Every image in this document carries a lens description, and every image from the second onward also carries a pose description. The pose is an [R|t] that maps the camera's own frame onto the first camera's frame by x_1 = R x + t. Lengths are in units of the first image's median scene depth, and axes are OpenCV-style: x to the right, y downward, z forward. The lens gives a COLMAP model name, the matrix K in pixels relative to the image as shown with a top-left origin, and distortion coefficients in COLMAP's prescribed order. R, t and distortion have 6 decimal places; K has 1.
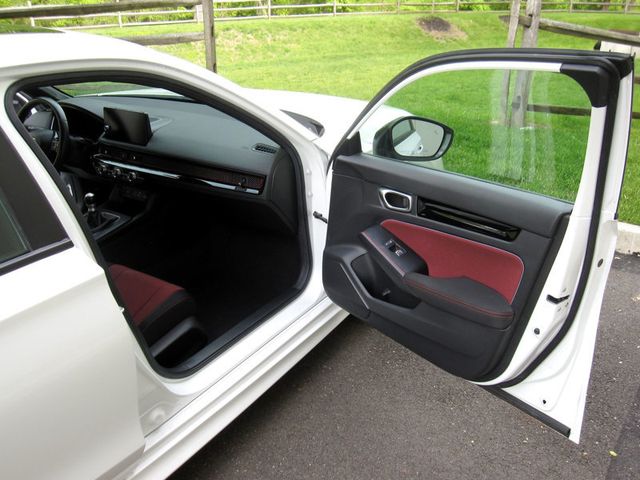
lens RADIAL K [[632.6, 0, 320.0], [0, 632.6, 240.0], [0, 0, 1]] dist [-0.059338, 0.009557]
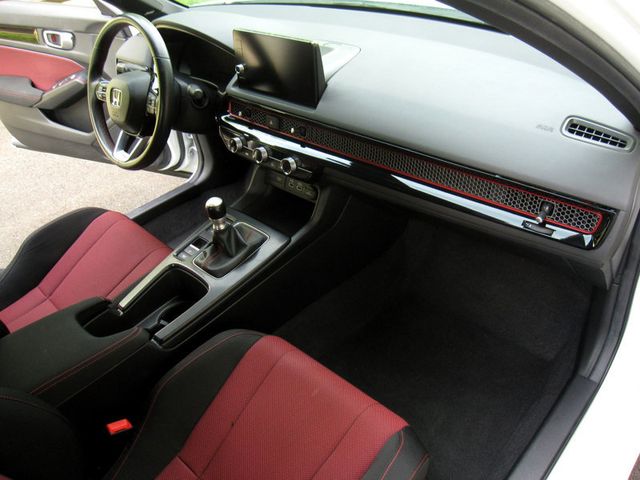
lens RADIAL K [[527.0, 0, 320.0], [0, 527.0, 240.0], [0, 0, 1]] dist [-0.079505, 0.065577]
pose [[0.982863, 0.040186, -0.179901, -0.187471], [0.001977, 0.973593, 0.228280, -0.139831], [0.184324, -0.224724, 0.956830, 0.554813]]
